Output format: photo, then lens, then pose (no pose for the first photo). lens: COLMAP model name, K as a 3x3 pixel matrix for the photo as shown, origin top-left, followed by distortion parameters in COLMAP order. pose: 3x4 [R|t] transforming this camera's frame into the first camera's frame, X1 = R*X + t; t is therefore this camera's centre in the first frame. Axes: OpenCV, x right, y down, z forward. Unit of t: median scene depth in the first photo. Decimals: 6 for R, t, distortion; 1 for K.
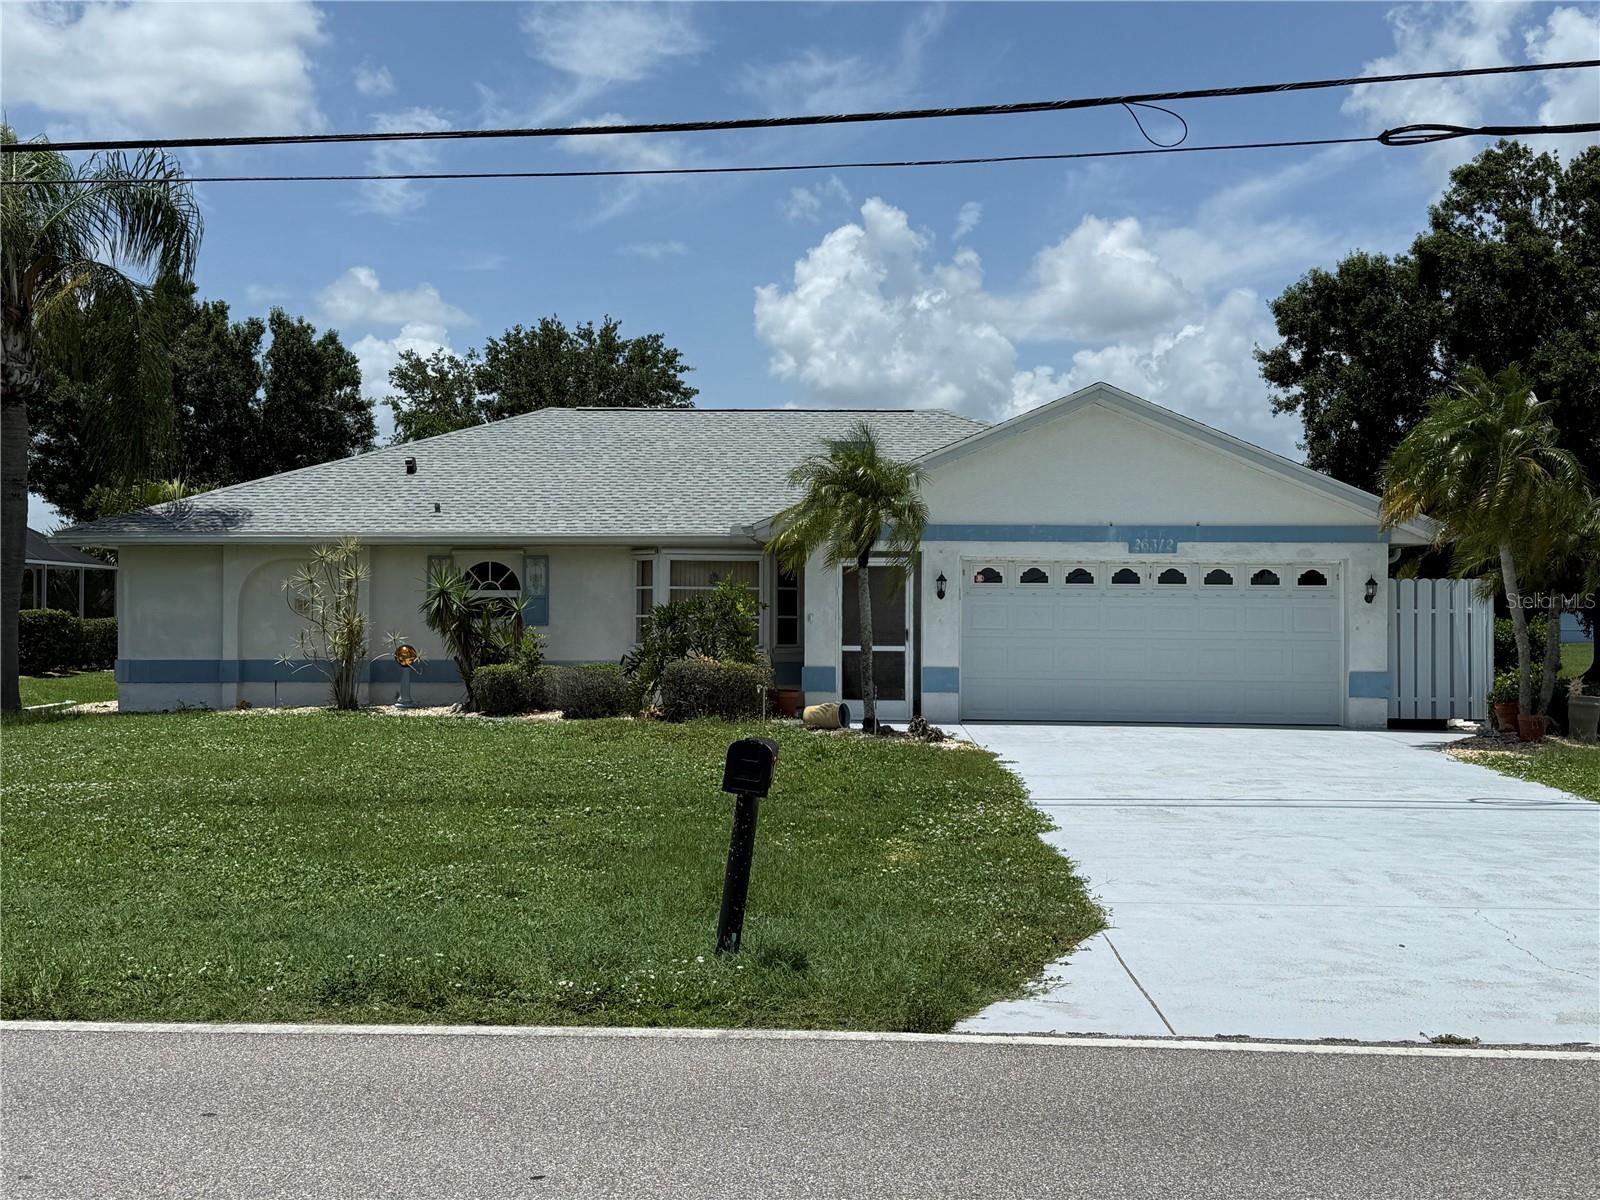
lens RADIAL K [[1837.8, 0, 800.0], [0, 1837.8, 600.0], [0, 0, 1]] dist [0.139177, -0.029150]
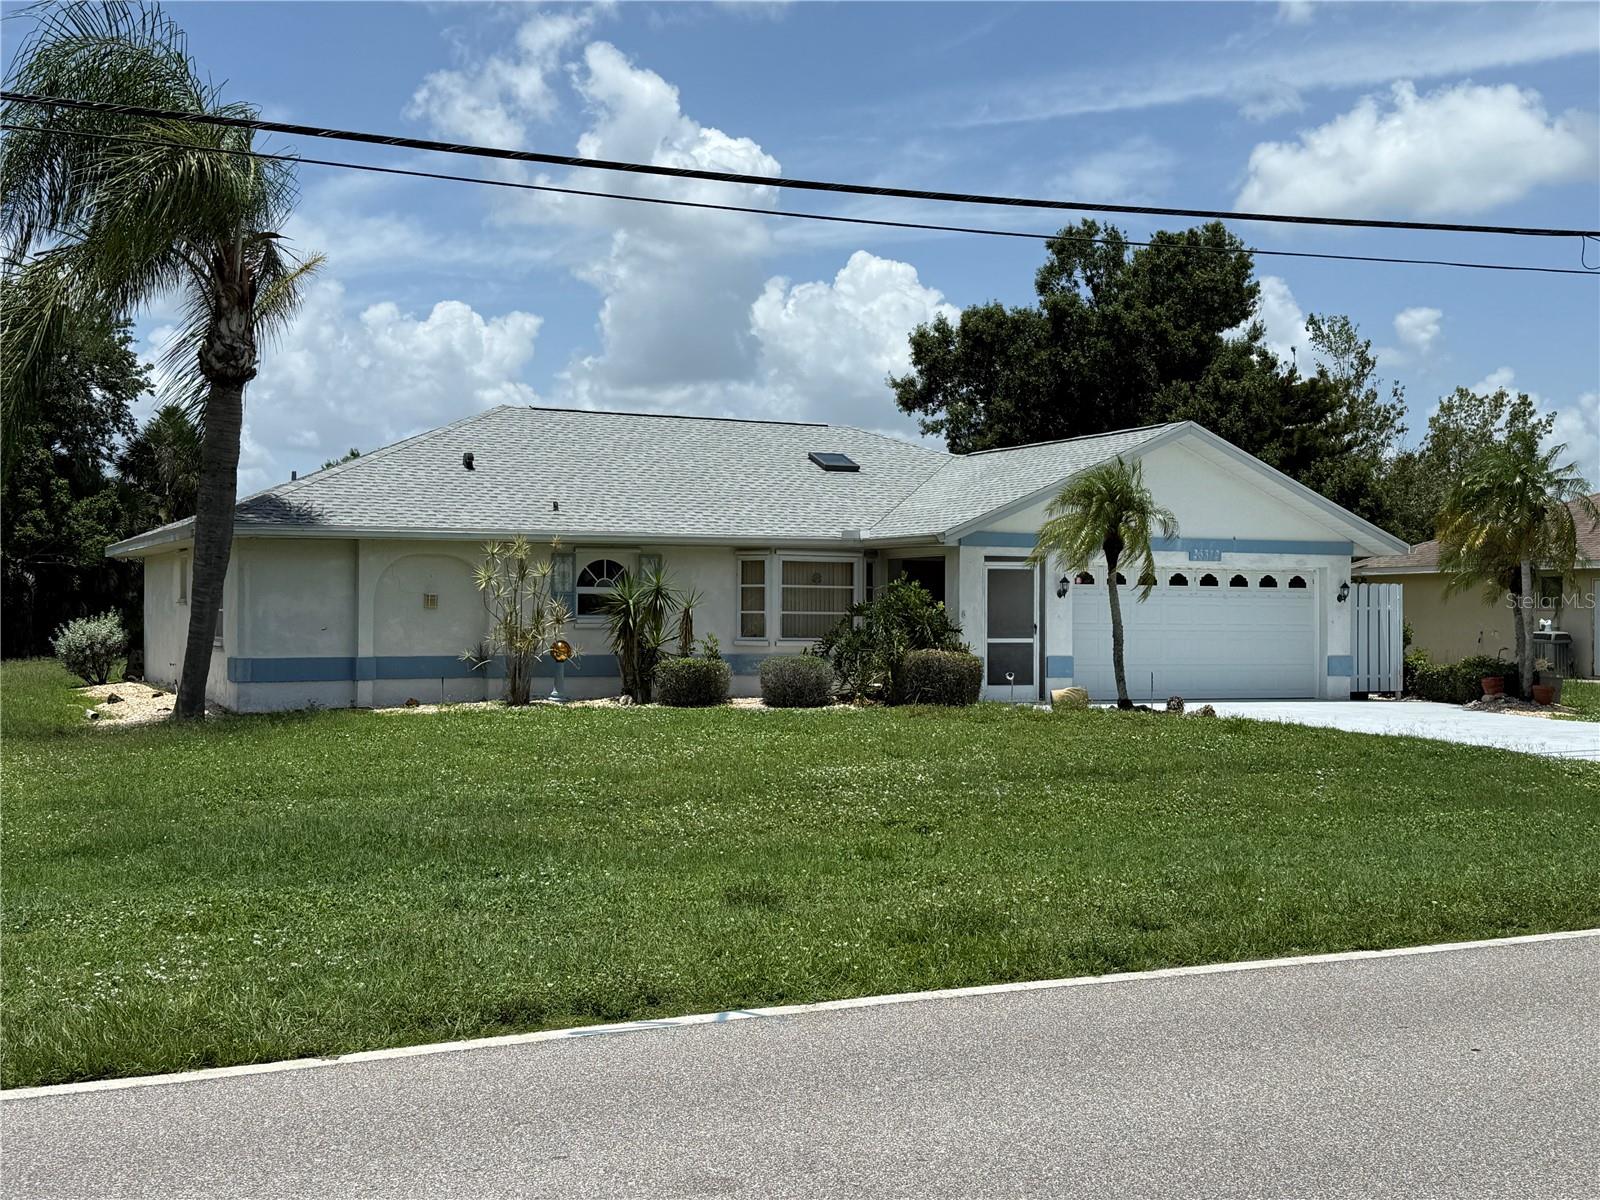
lens RADIAL K [[1837.8, 0, 800.0], [0, 1837.8, 600.0], [0, 0, 1]] dist [0.139177, -0.029150]
pose [[0.886109, 0.002475, 0.463471, -0.568950], [-0.004790, 0.999981, 0.003817, -0.002696], [-0.463453, -0.005603, 0.886104, 0.034927]]
